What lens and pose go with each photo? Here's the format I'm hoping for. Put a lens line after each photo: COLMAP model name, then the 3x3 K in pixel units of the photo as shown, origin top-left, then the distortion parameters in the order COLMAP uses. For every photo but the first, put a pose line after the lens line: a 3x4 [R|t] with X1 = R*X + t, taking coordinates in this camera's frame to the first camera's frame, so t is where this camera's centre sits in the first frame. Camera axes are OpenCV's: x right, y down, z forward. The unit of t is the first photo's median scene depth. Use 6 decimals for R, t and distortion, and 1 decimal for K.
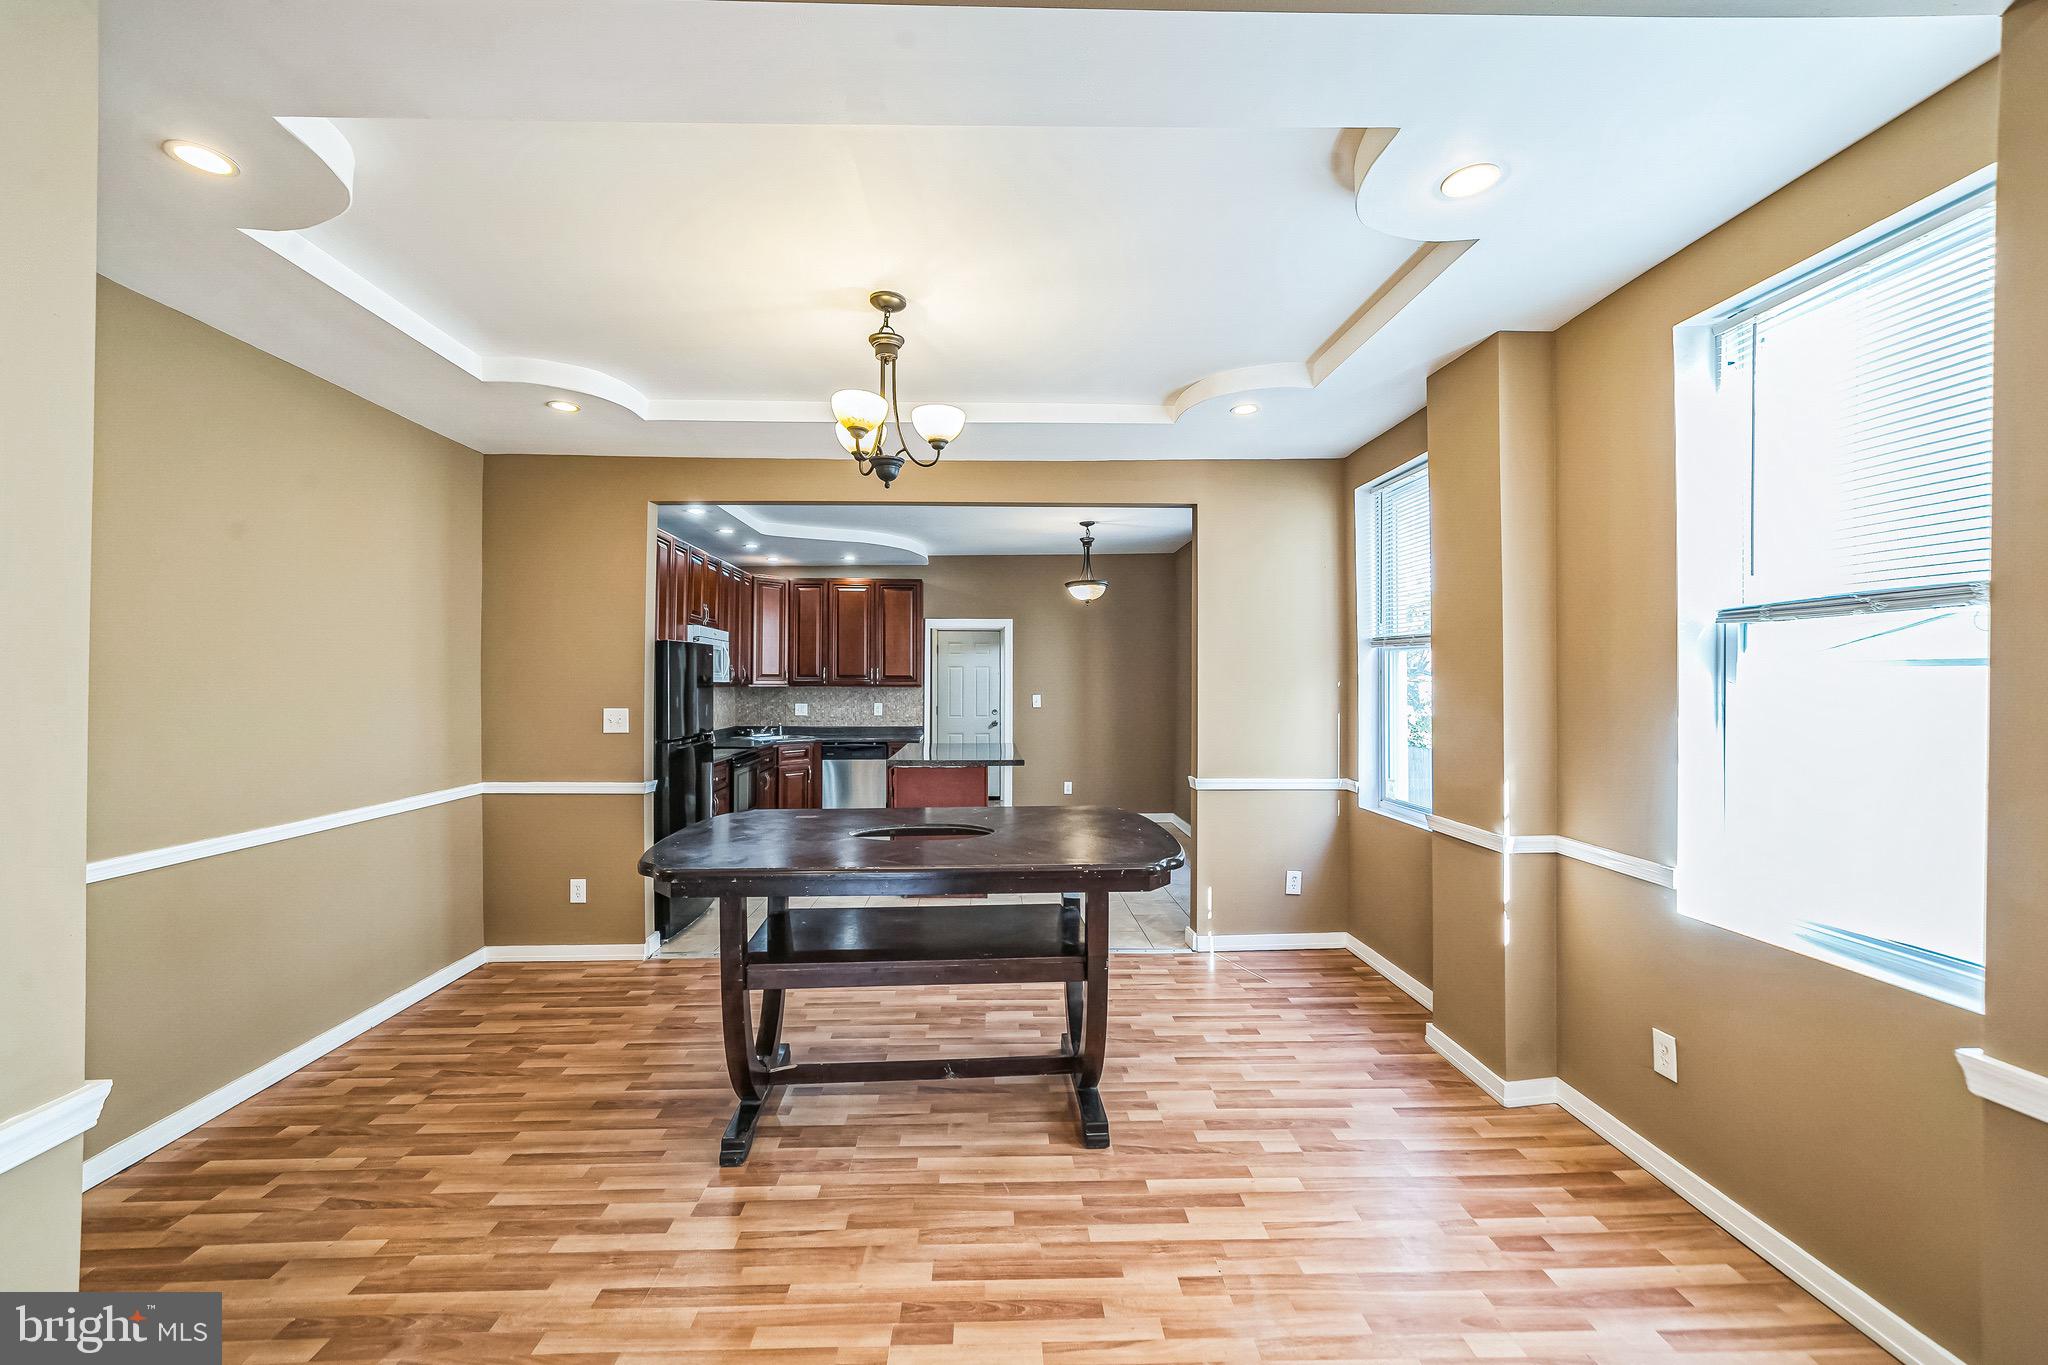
lens RADIAL K [[844.2, 0, 1010.8], [0, 844.2, 629.7], [0, 0, 1]] dist [0.000191, 0.000302]
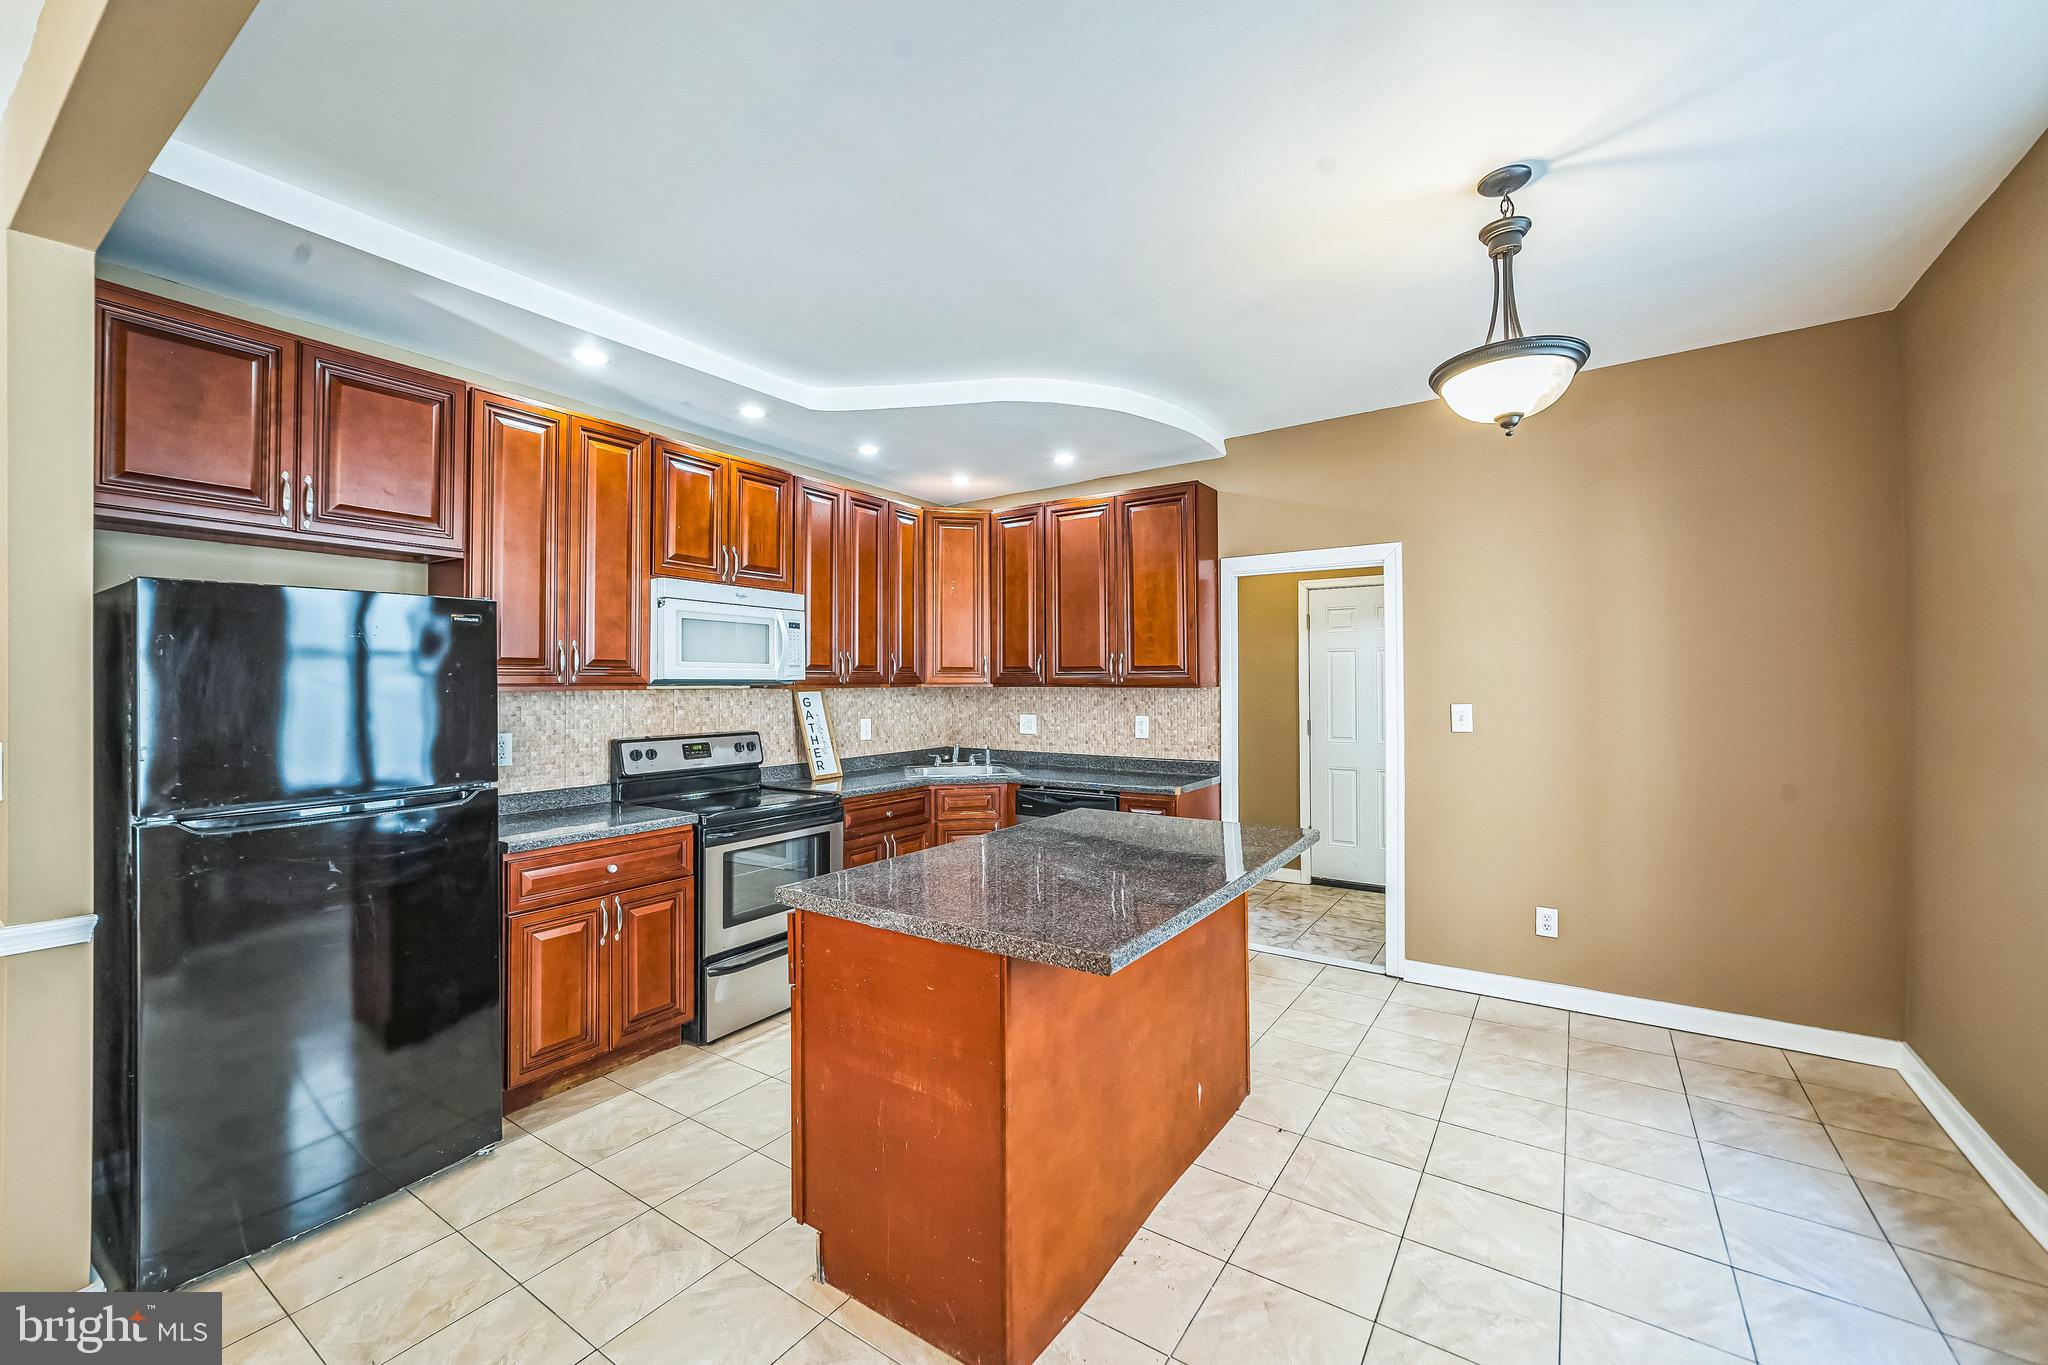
lens RADIAL K [[827.6, 0, 1008.6], [0, 827.6, 659.5], [0, 0, 1]] dist [0.001356, 0.000313]
pose [[0.808290, -0.020923, -0.588412, 0.100314], [0.041401, 0.998914, 0.021353, 0.034983], [0.587327, -0.041620, 0.808279, 0.520126]]
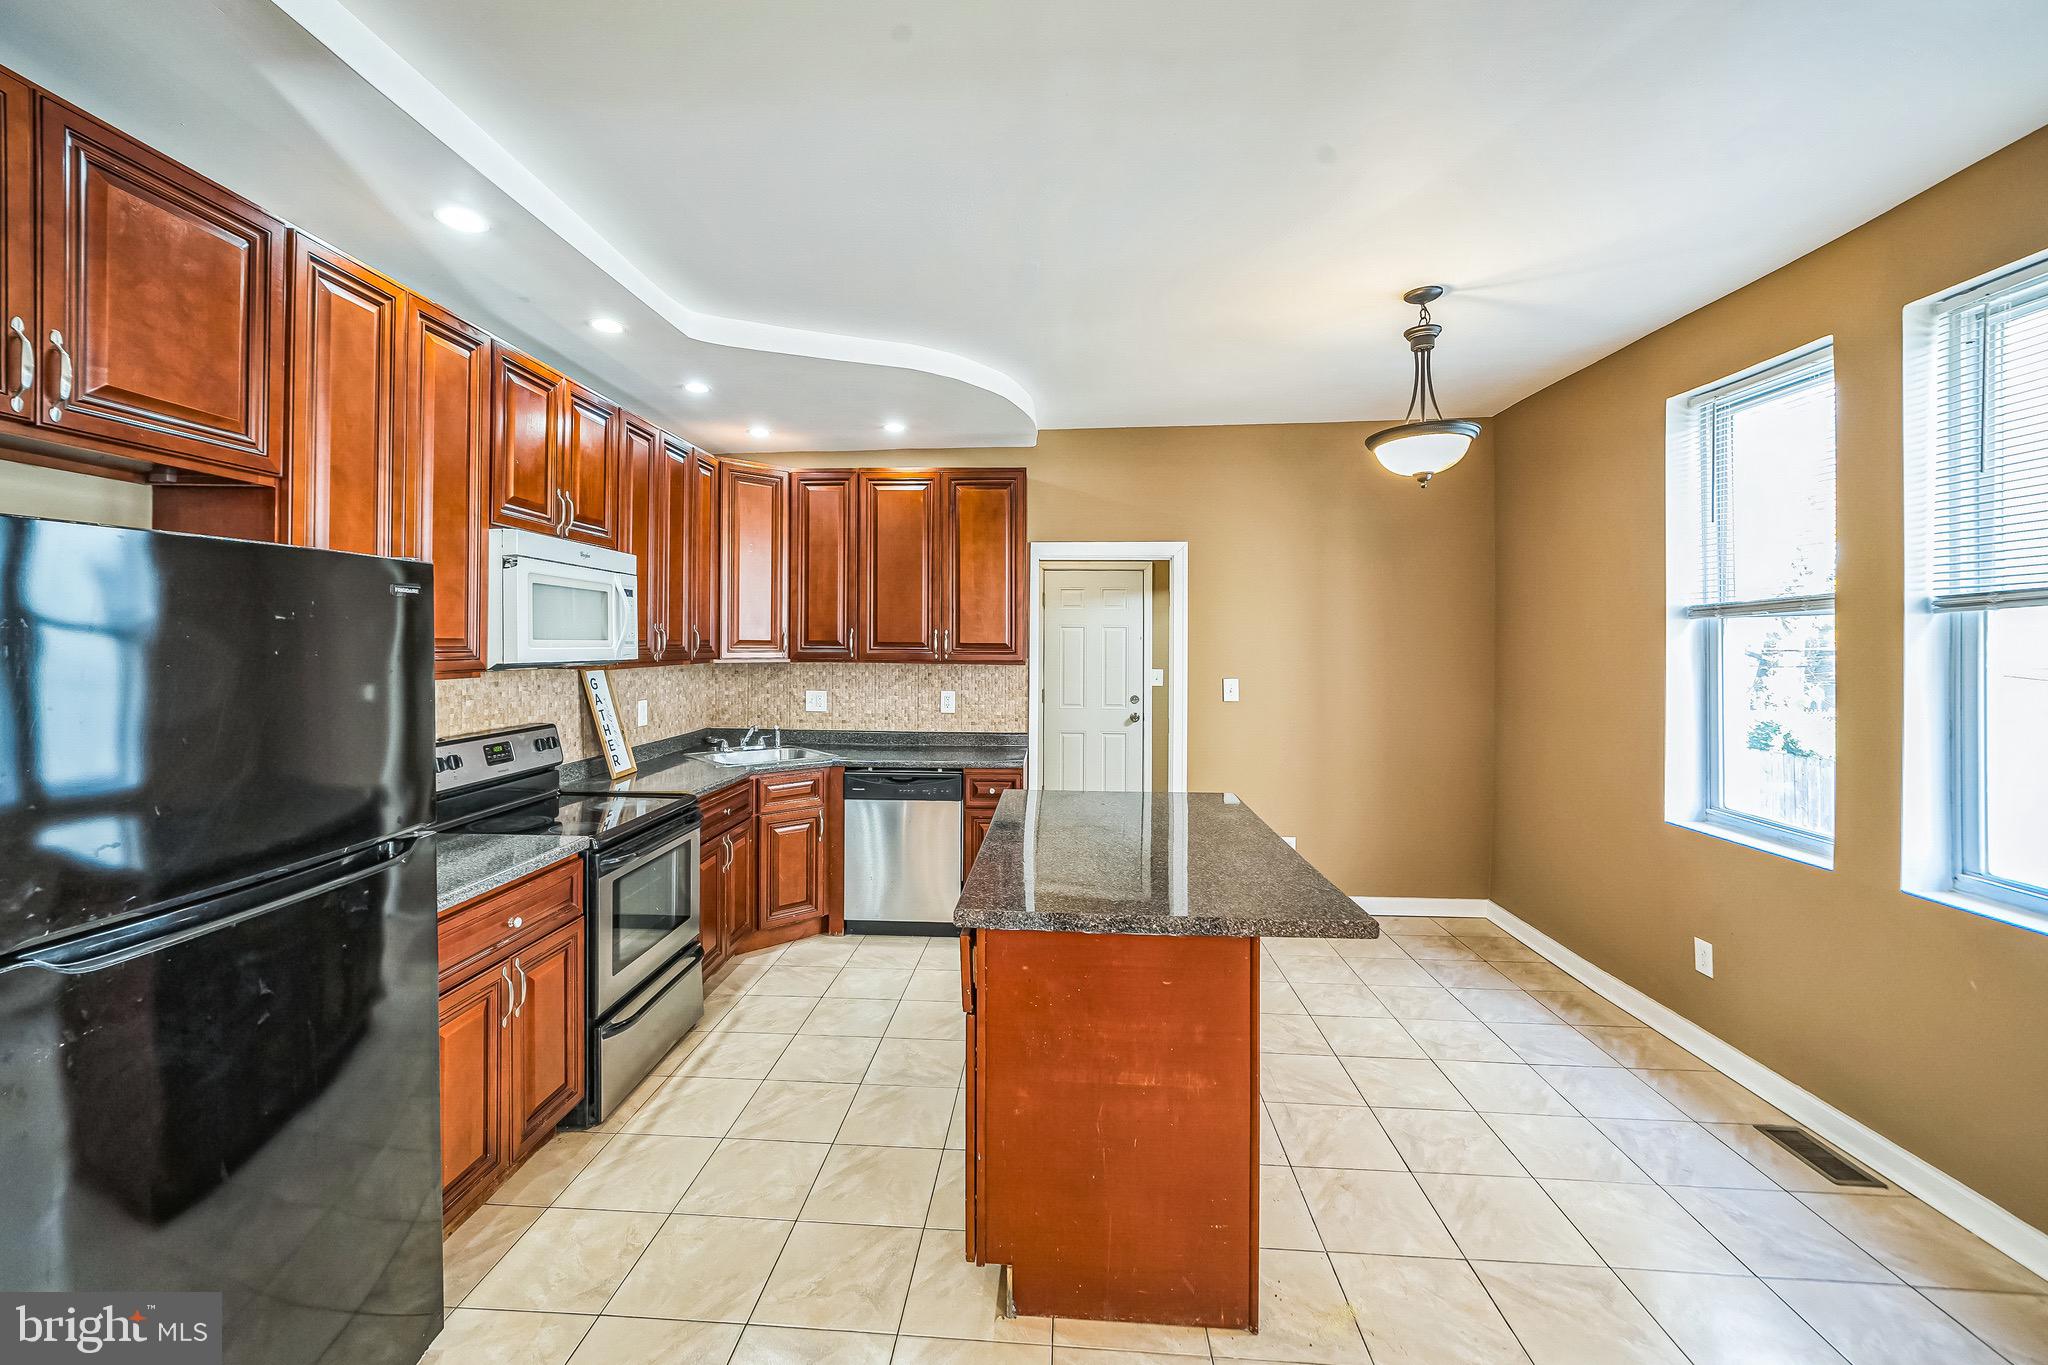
lens RADIAL K [[844.2, 0, 1010.8], [0, 844.2, 629.7], [0, 0, 1]] dist [0.000191, 0.000302]
pose [[0.995582, 0.003845, -0.093822, -0.063969], [0.000710, 0.998824, 0.048469, 0.018678], [0.093898, -0.048322, 0.994408, 0.454651]]
